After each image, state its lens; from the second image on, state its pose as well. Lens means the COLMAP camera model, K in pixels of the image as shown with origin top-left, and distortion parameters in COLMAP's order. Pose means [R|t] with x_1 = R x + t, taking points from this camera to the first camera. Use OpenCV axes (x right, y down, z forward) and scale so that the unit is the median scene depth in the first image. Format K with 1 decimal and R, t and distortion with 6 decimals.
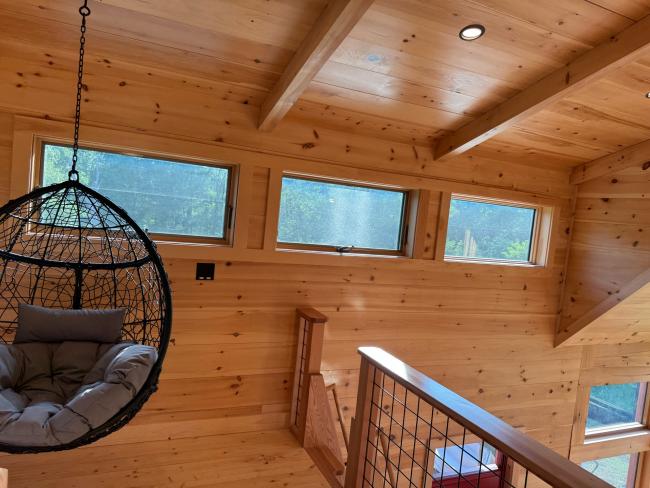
lens RADIAL K [[457.6, 0, 328.2], [0, 457.6, 242.2], [0, 0, 1]] dist [0.057355, -0.072155]
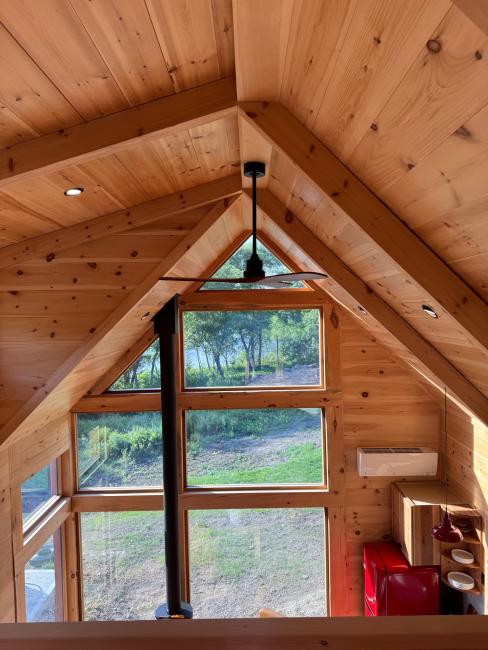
lens RADIAL K [[457.6, 0, 242.7], [0, 457.6, 326.8], [0, 0, 1]] dist [0.057355, -0.072155]
pose [[0.409876, -0.137921, 0.901654, -0.070577], [0.109478, 0.988795, 0.101484, -0.068120], [-0.905548, 0.057115, 0.420382, 0.187059]]
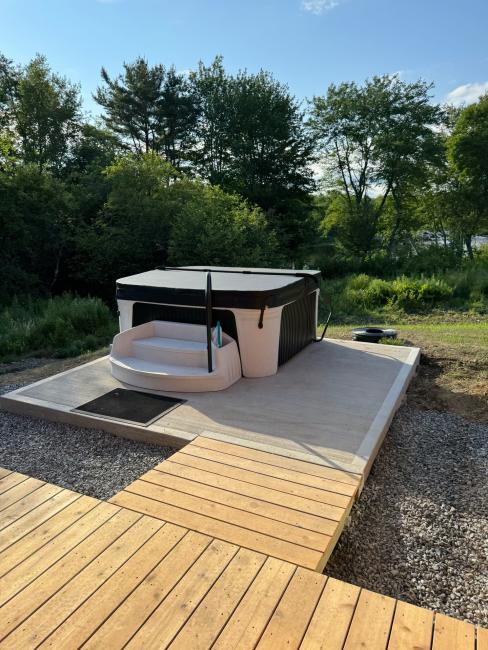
lens RADIAL K [[457.6, 0, 230.7], [0, 457.6, 335.5], [0, 0, 1]] dist [0.057355, -0.072155]
pose [[0.779893, -0.263660, 0.567670, 0.074113], [0.130128, 0.955432, 0.264984, 0.628499], [-0.612236, -0.132789, 0.779445, 1.060015]]
